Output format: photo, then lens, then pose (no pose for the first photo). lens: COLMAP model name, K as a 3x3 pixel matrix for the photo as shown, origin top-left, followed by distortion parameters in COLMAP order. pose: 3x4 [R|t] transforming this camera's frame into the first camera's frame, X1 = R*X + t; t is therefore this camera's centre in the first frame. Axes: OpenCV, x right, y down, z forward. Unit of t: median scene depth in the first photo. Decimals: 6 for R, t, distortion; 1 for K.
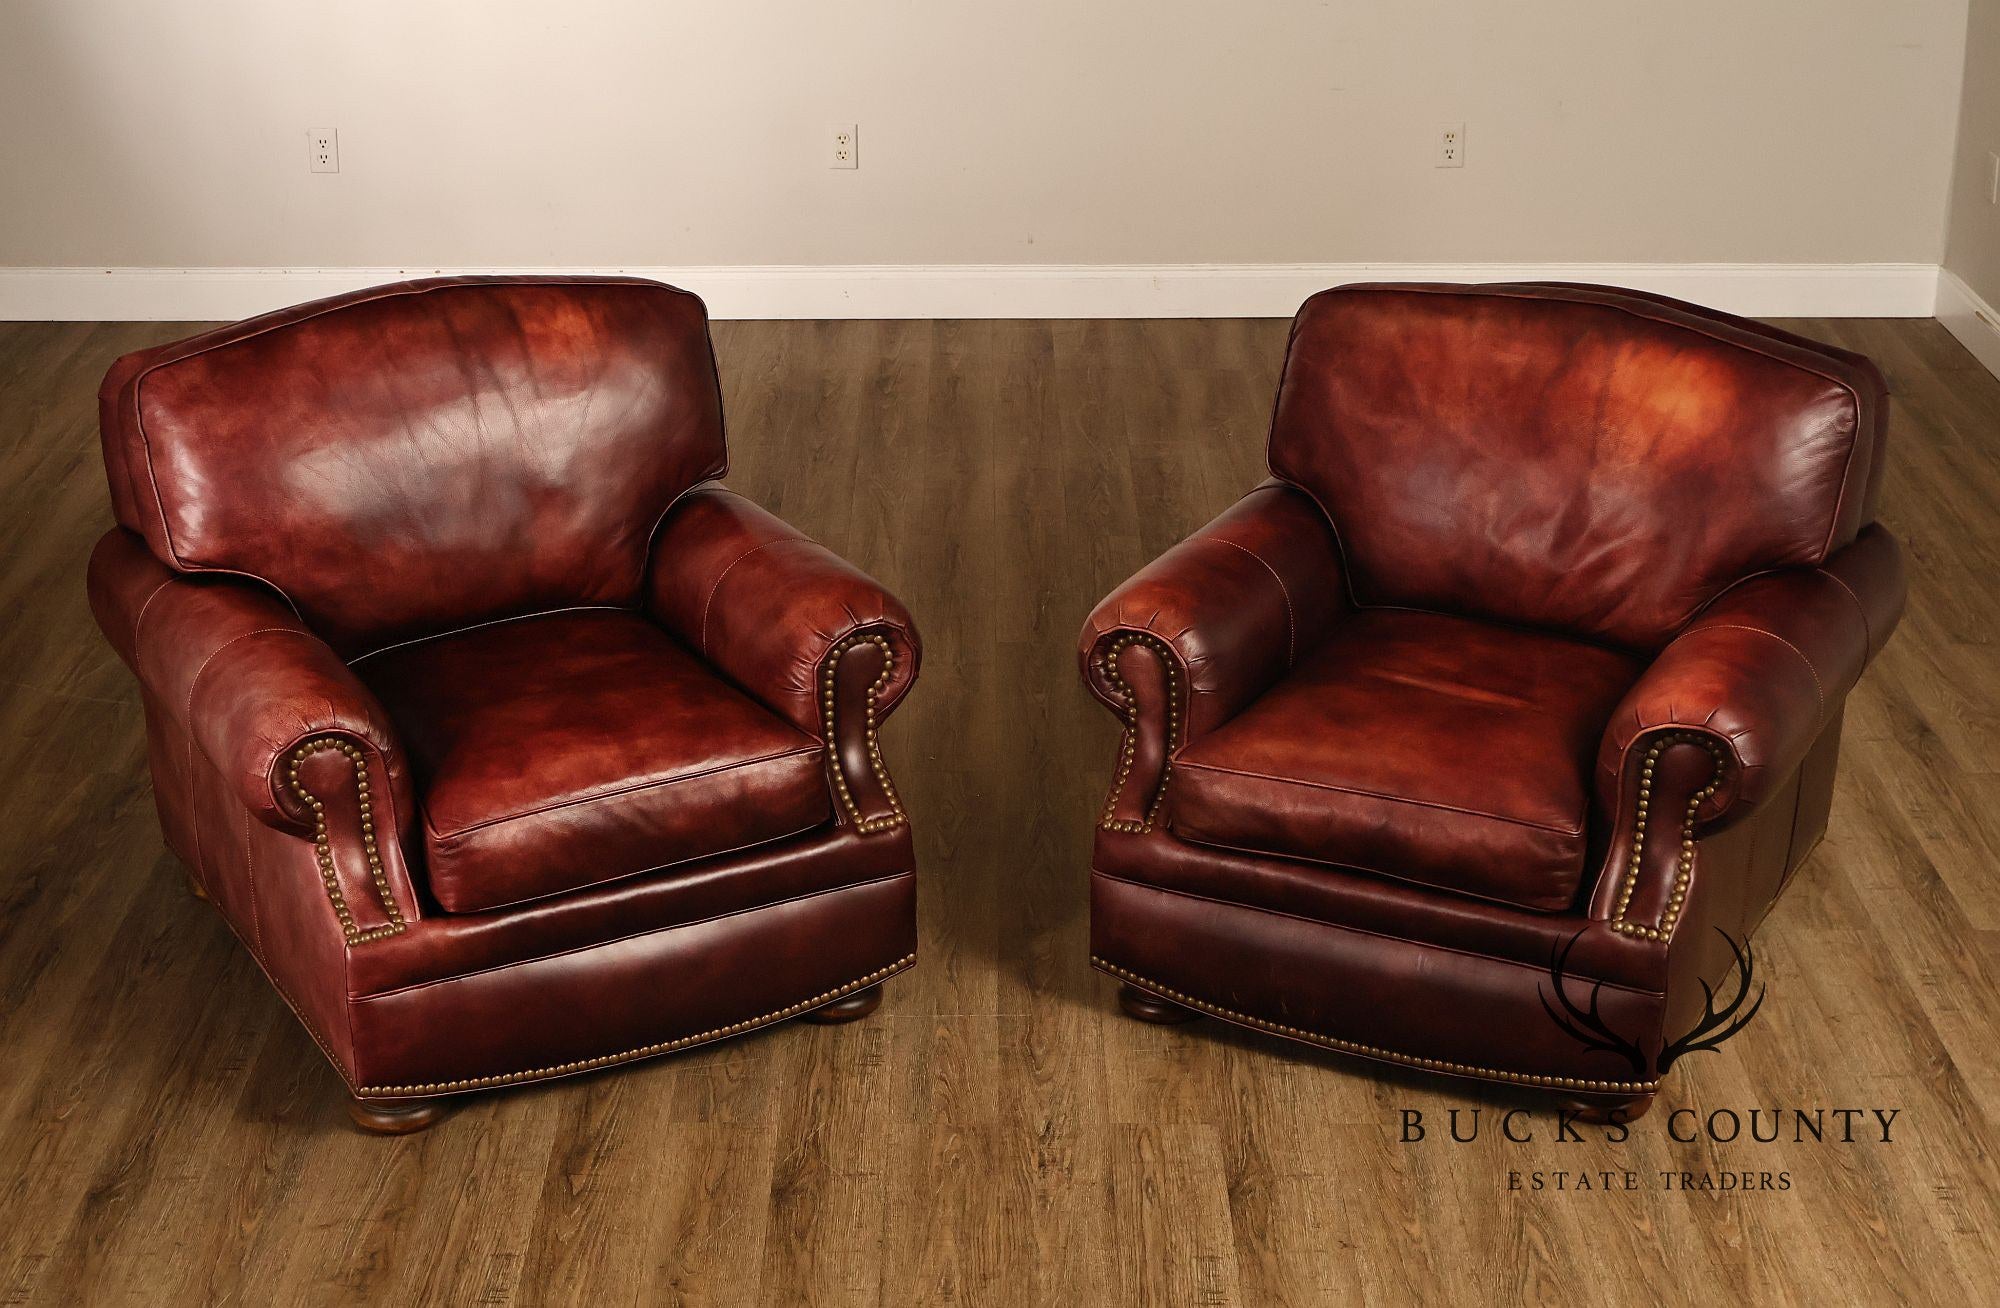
lens RADIAL K [[3307.6, 0, 1001.2], [0, 3307.6, 643.9], [0, 0, 1]] dist [0.017799, 0.000000]
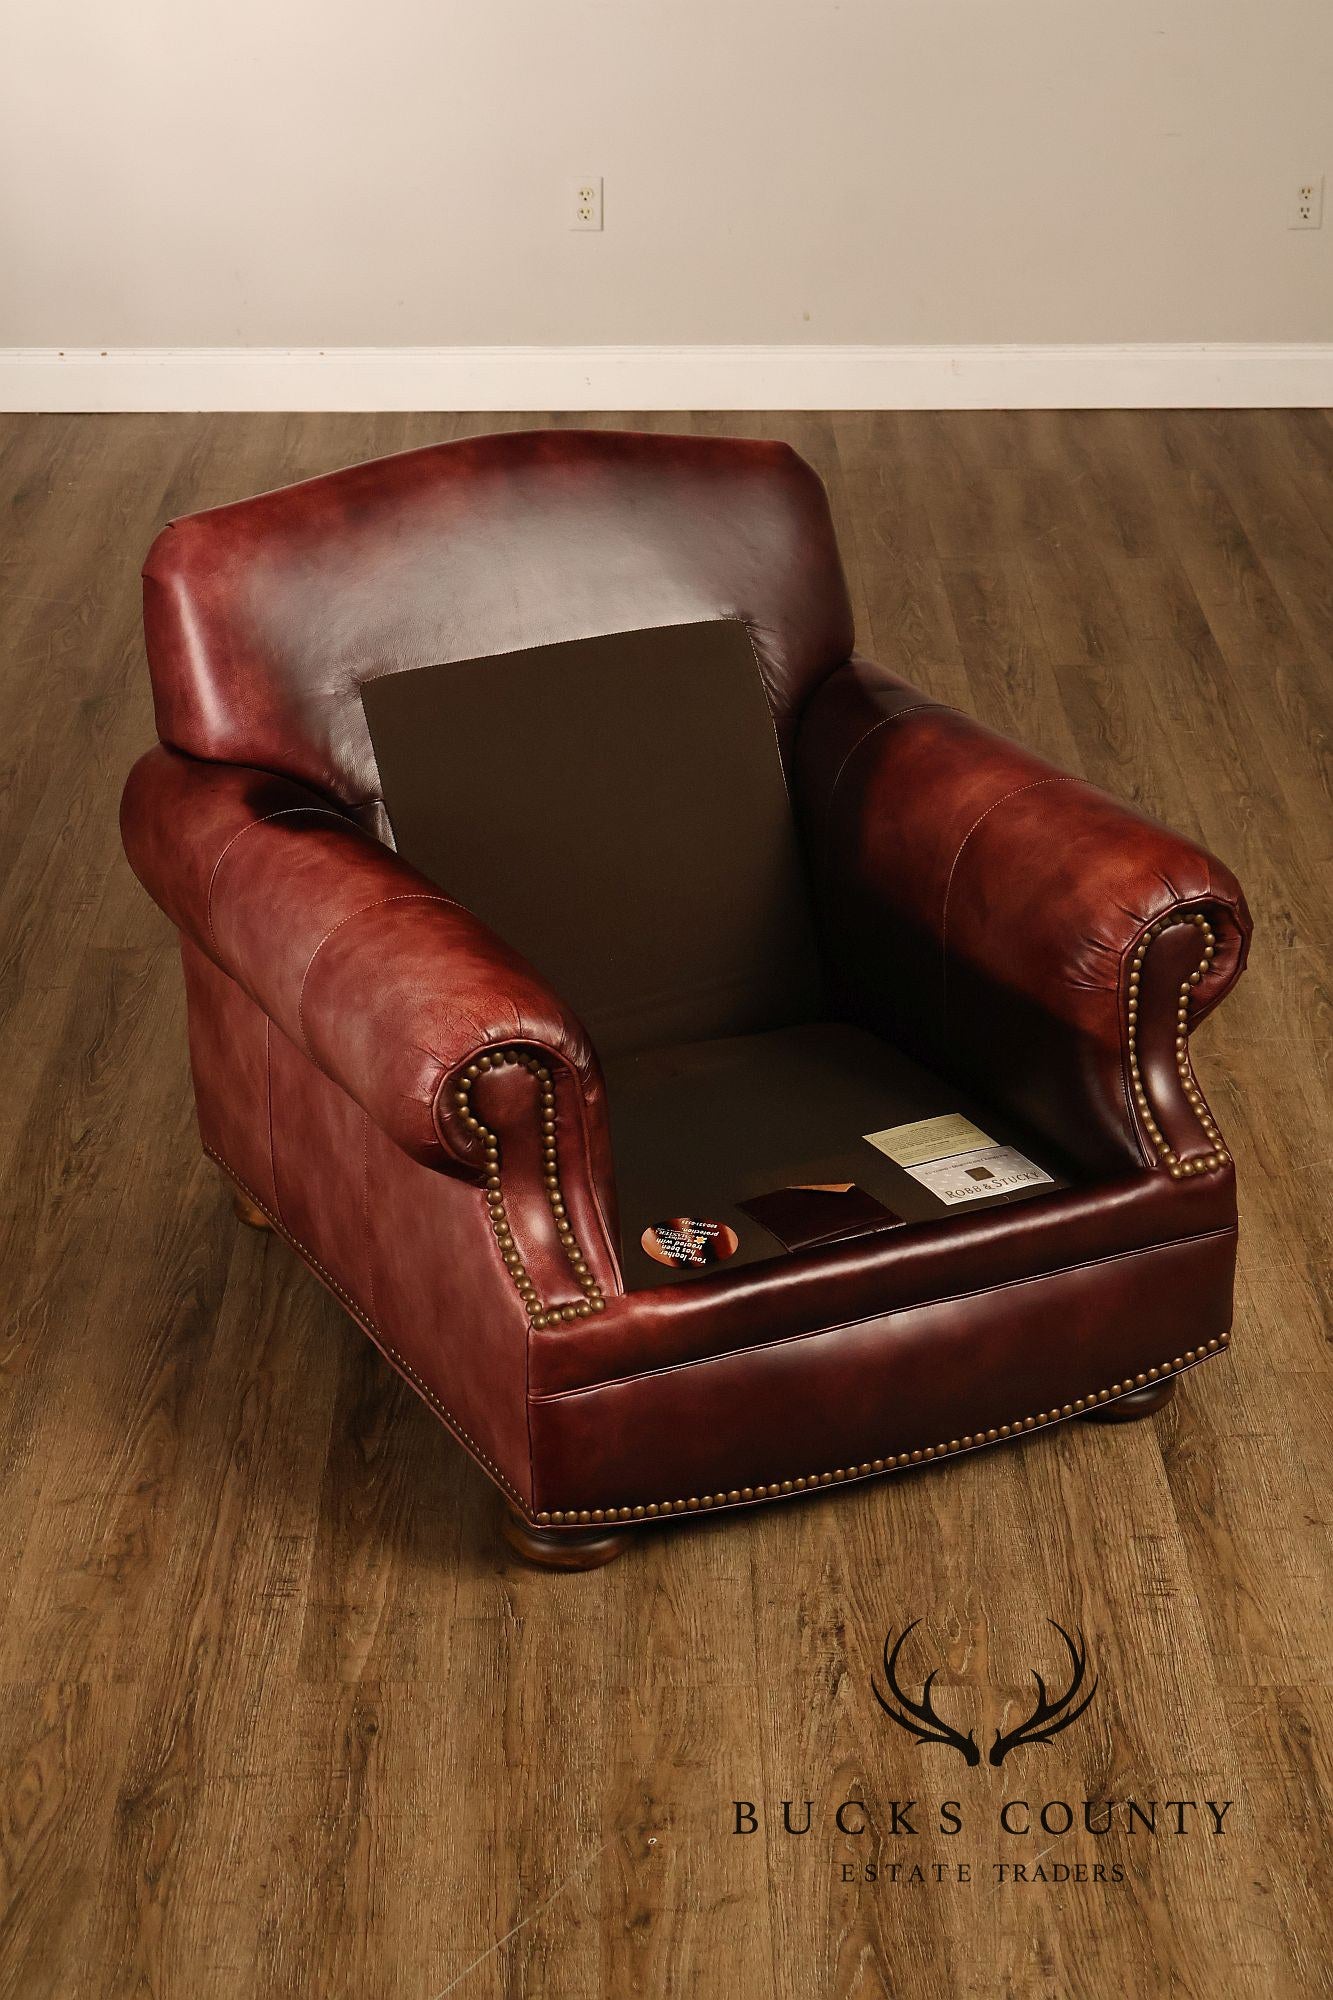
lens RADIAL K [[3638.3, 0, 661.5], [0, 3638.3, 1013.6], [0, 0, 1]] dist [0.031782, 0.000000]
pose [[0.999366, 0.019207, -0.029994, -0.133801], [-0.017447, 0.998171, 0.057887, -0.025448], [0.031051, -0.057327, 0.997872, 0.171132]]
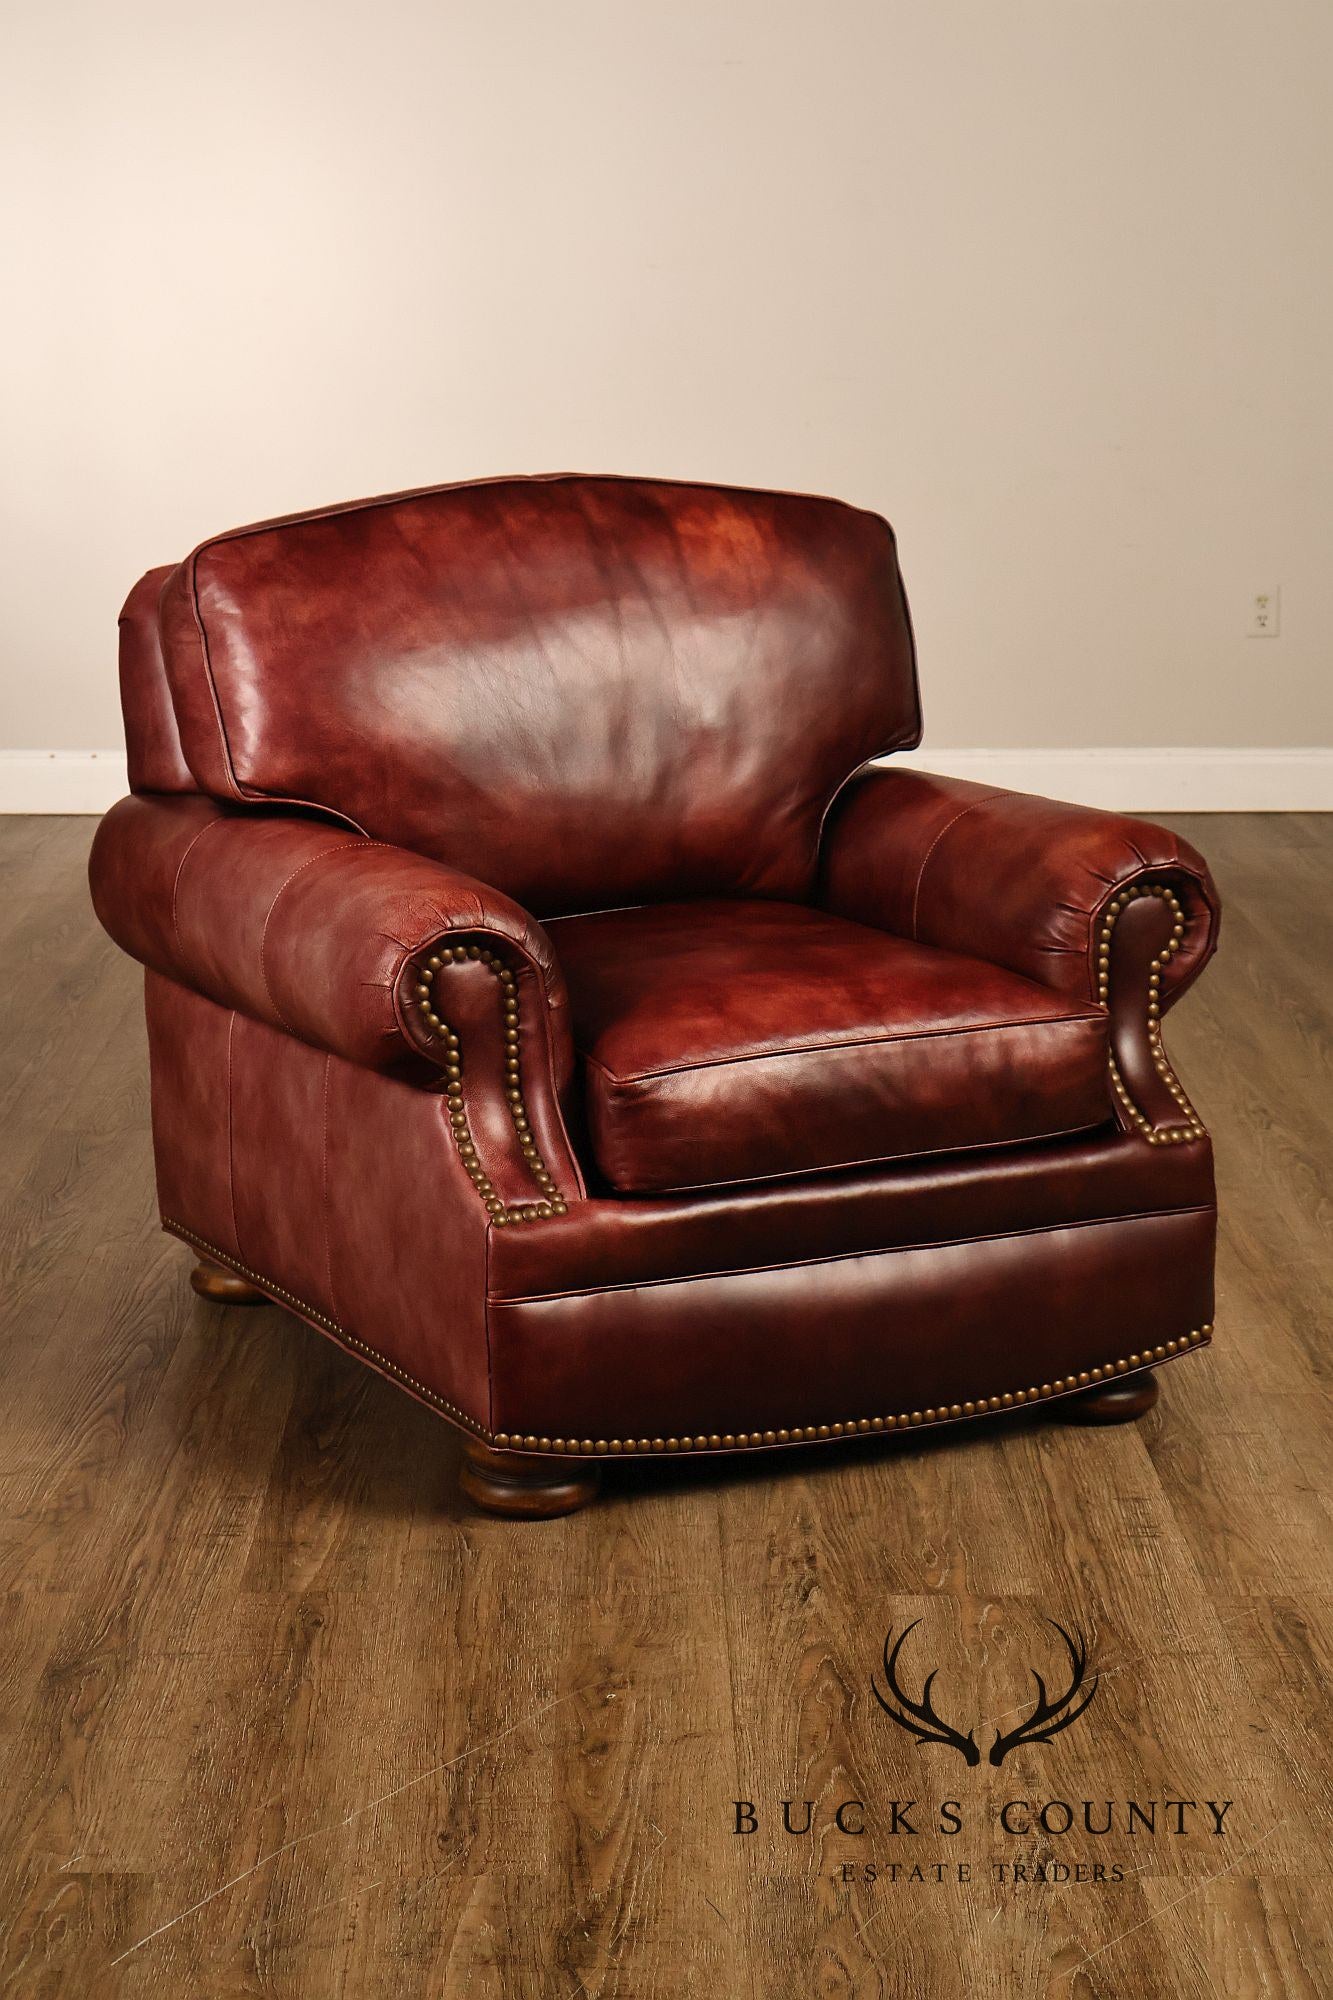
lens RADIAL K [[3638.3, 0, 665.4], [0, 3638.3, 1000.8], [0, 0, 1]] dist [0.031782, 0.000000]
pose [[0.999465, 0.014270, -0.029438, -0.125978], [-0.018913, 0.986275, -0.164022, 0.159716], [0.026693, 0.164491, 0.986017, 0.189676]]
